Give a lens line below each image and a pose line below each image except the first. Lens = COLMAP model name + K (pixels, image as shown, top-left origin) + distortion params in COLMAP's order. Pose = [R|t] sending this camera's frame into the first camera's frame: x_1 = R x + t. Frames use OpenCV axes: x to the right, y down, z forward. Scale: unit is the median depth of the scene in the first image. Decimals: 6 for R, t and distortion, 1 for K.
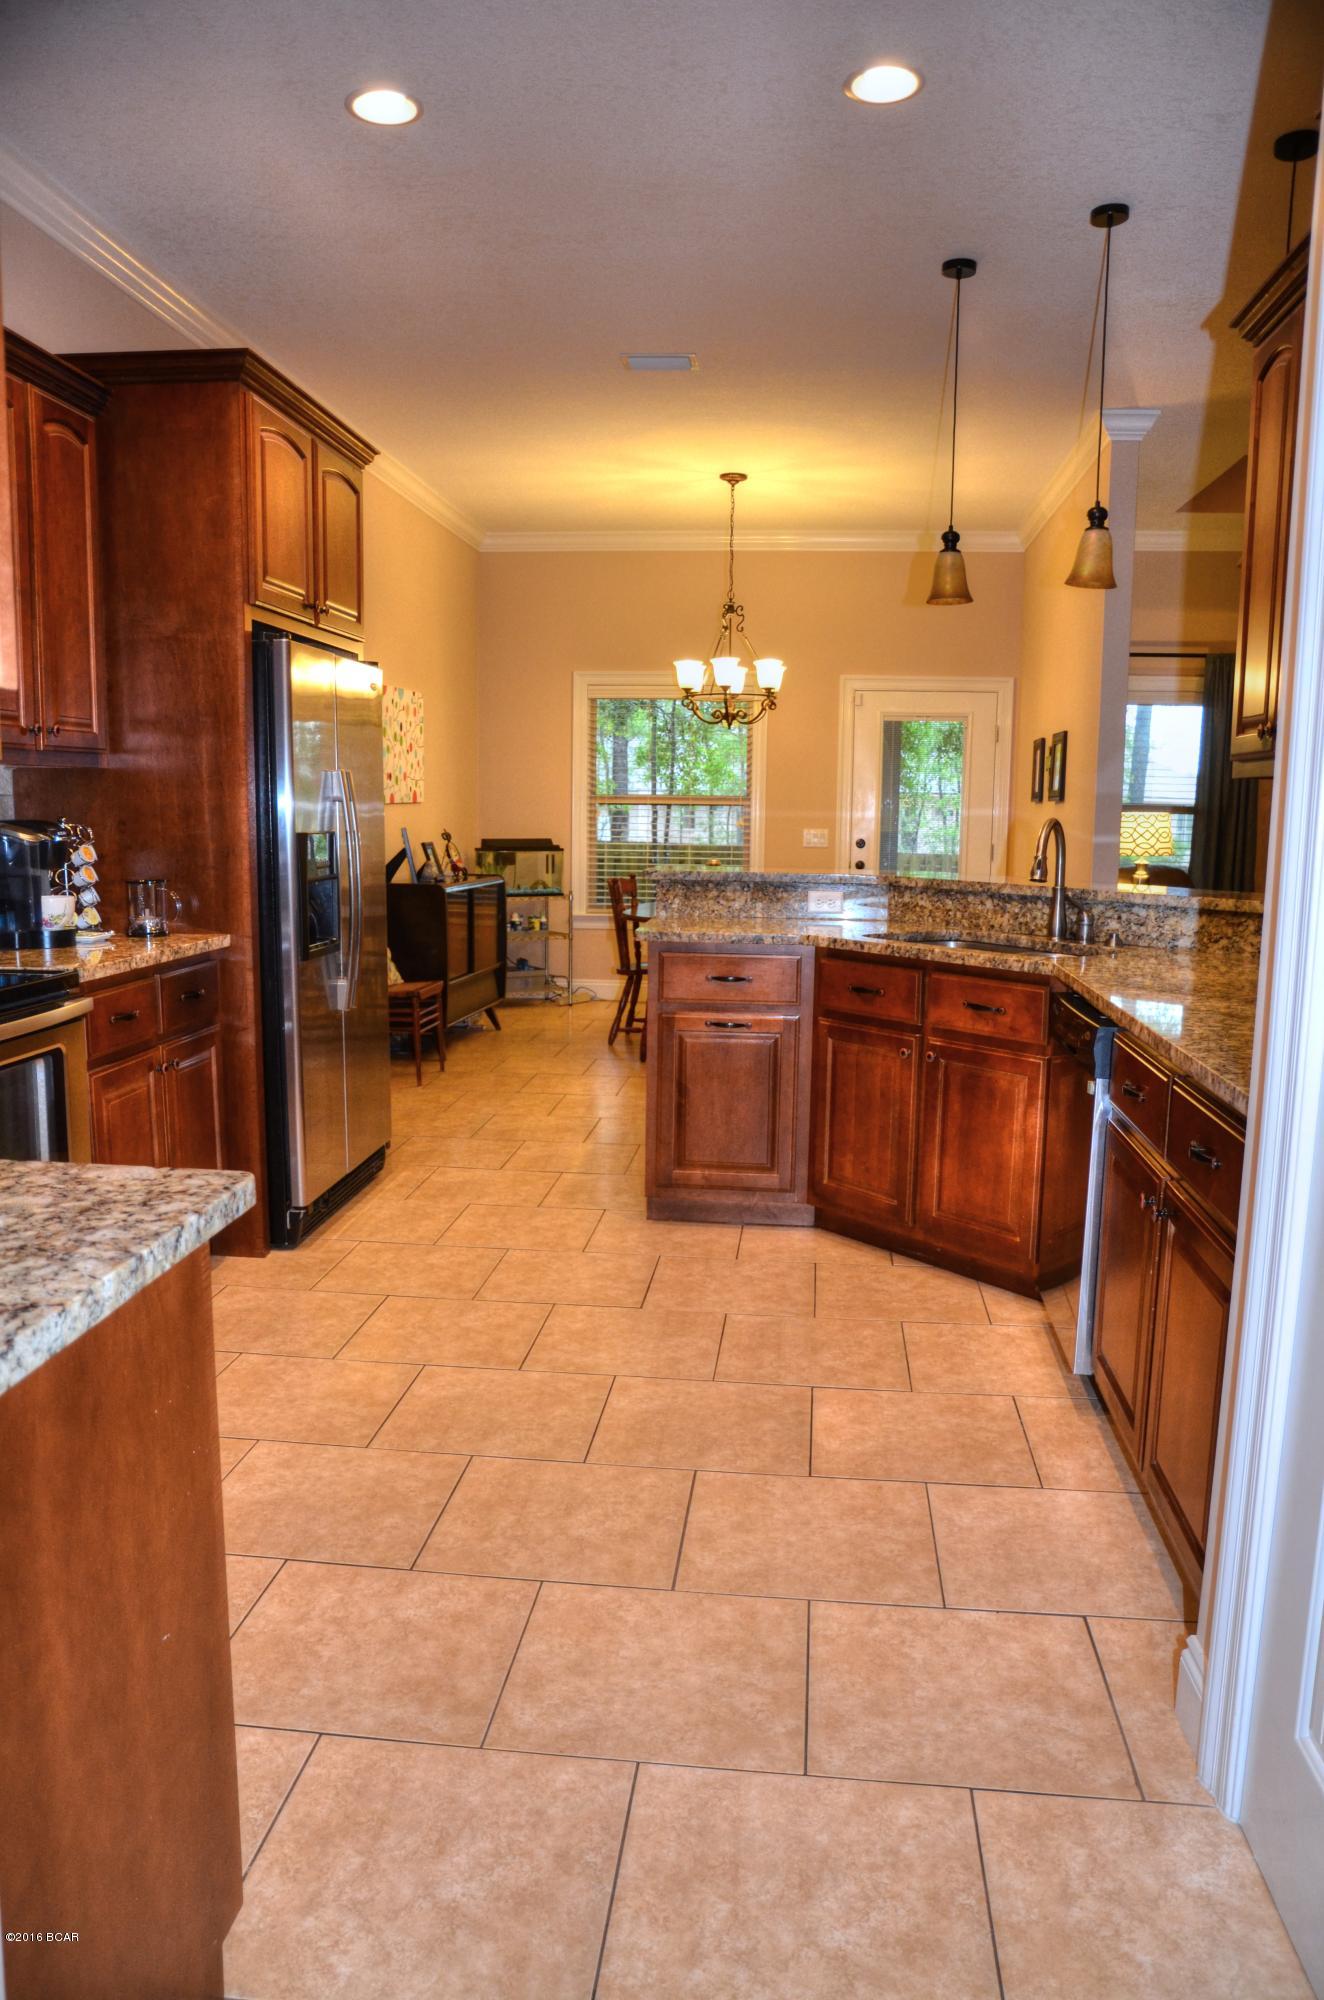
lens RADIAL K [[1417.9, 0, 668.6], [0, 1417.9, 1027.6], [0, 0, 1]] dist [-0.107993, 0.092675]
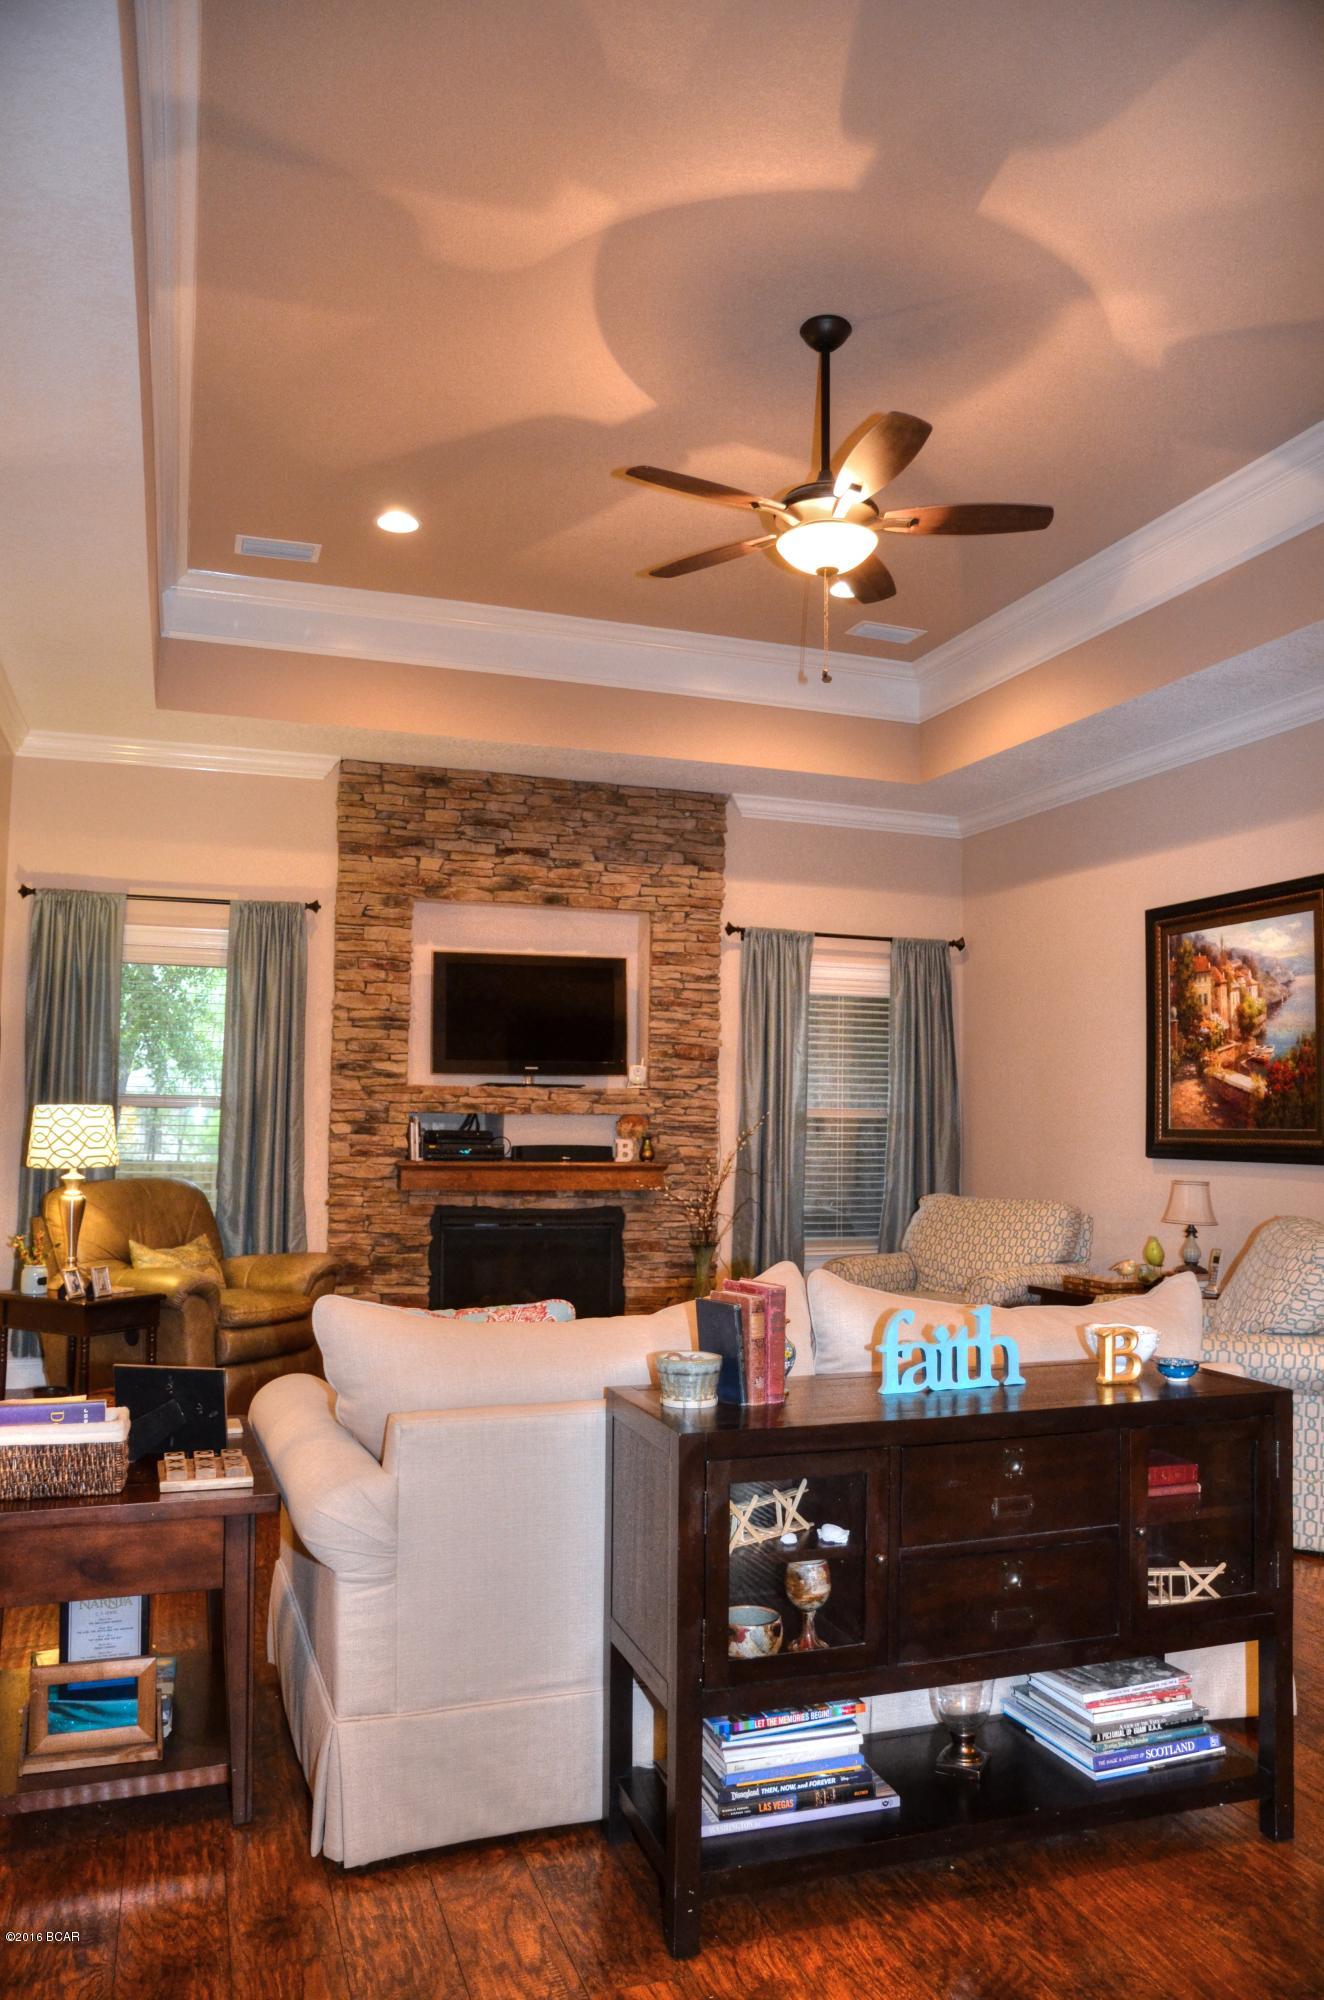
lens RADIAL K [[1417.9, 0, 668.6], [0, 1417.9, 1027.6], [0, 0, 1]] dist [-0.107993, 0.092675]
pose [[0.906234, 0.025688, 0.421995, 0.314357], [0.063343, 0.978636, -0.195601, -0.037544], [-0.418004, 0.203991, 0.885246, 0.258173]]
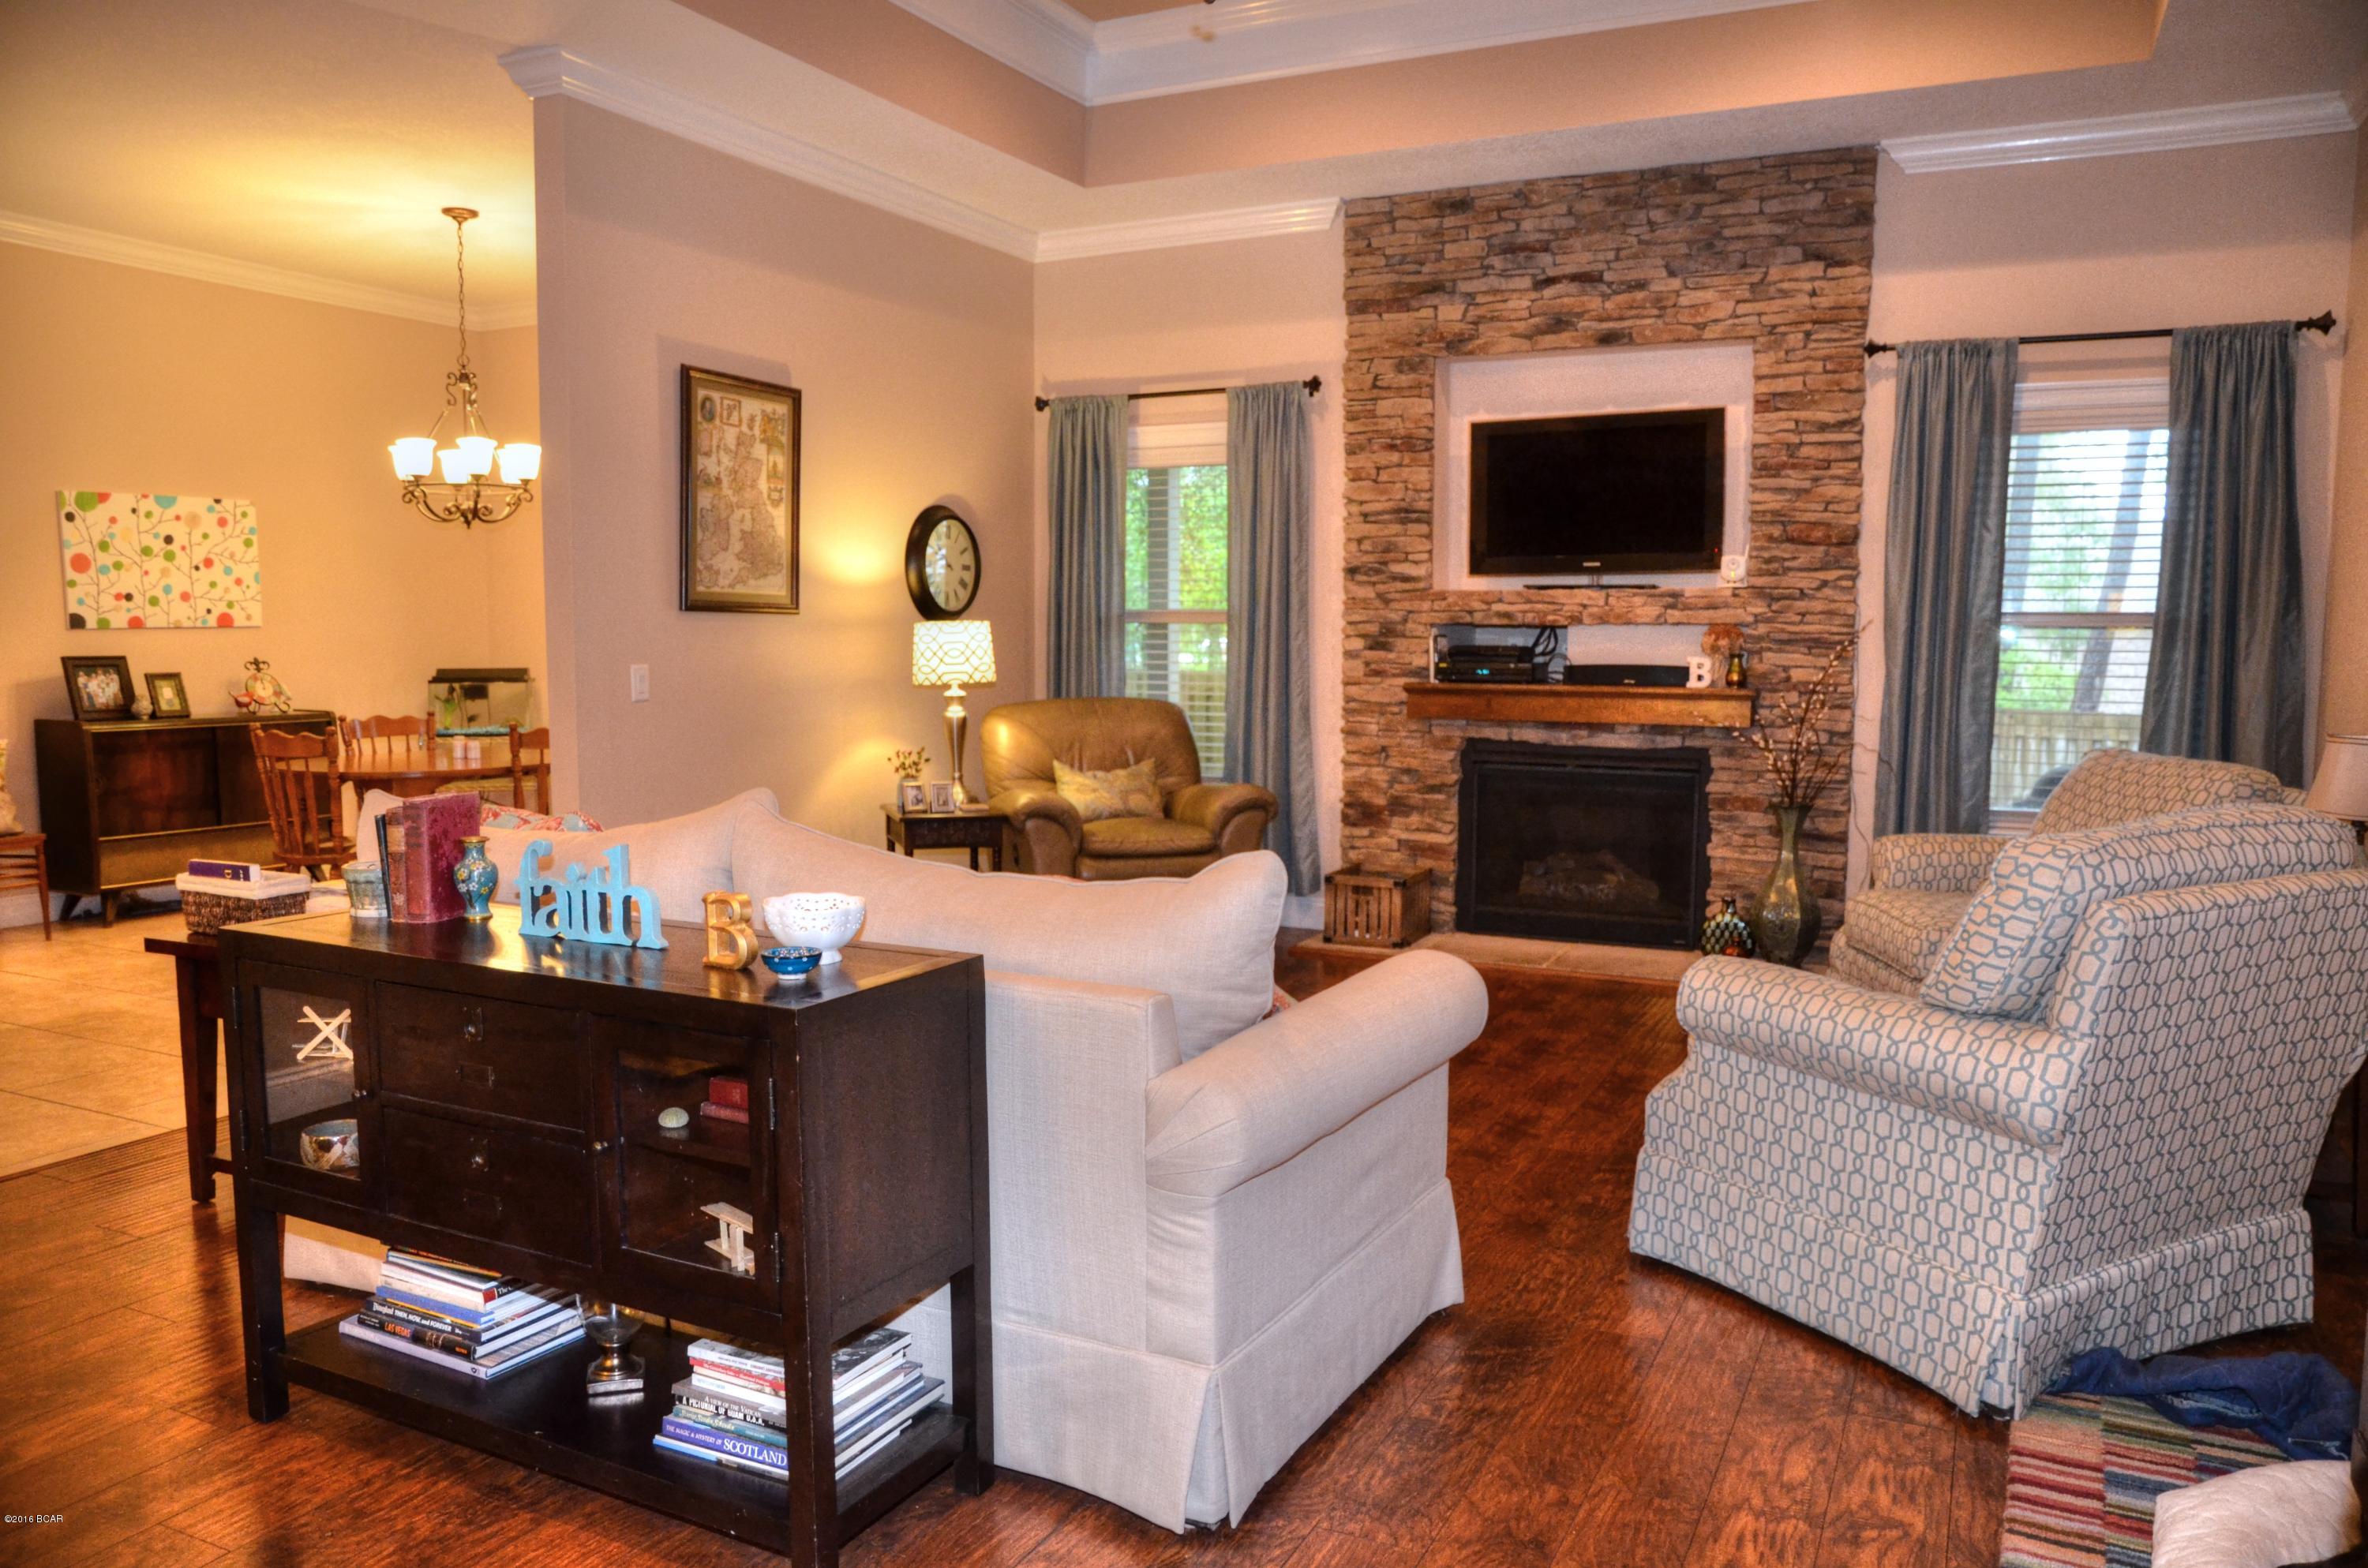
lens RADIAL K [[1678.5, 0, 1184.0], [0, 1678.5, 784.0], [0, 0, 1]] dist [-0.107993, 0.092675]
pose [[0.937385, 0.020651, -0.347682, 0.728990], [-0.043205, 0.997425, -0.057242, -0.031671], [0.345605, 0.068679, 0.935863, 0.275352]]
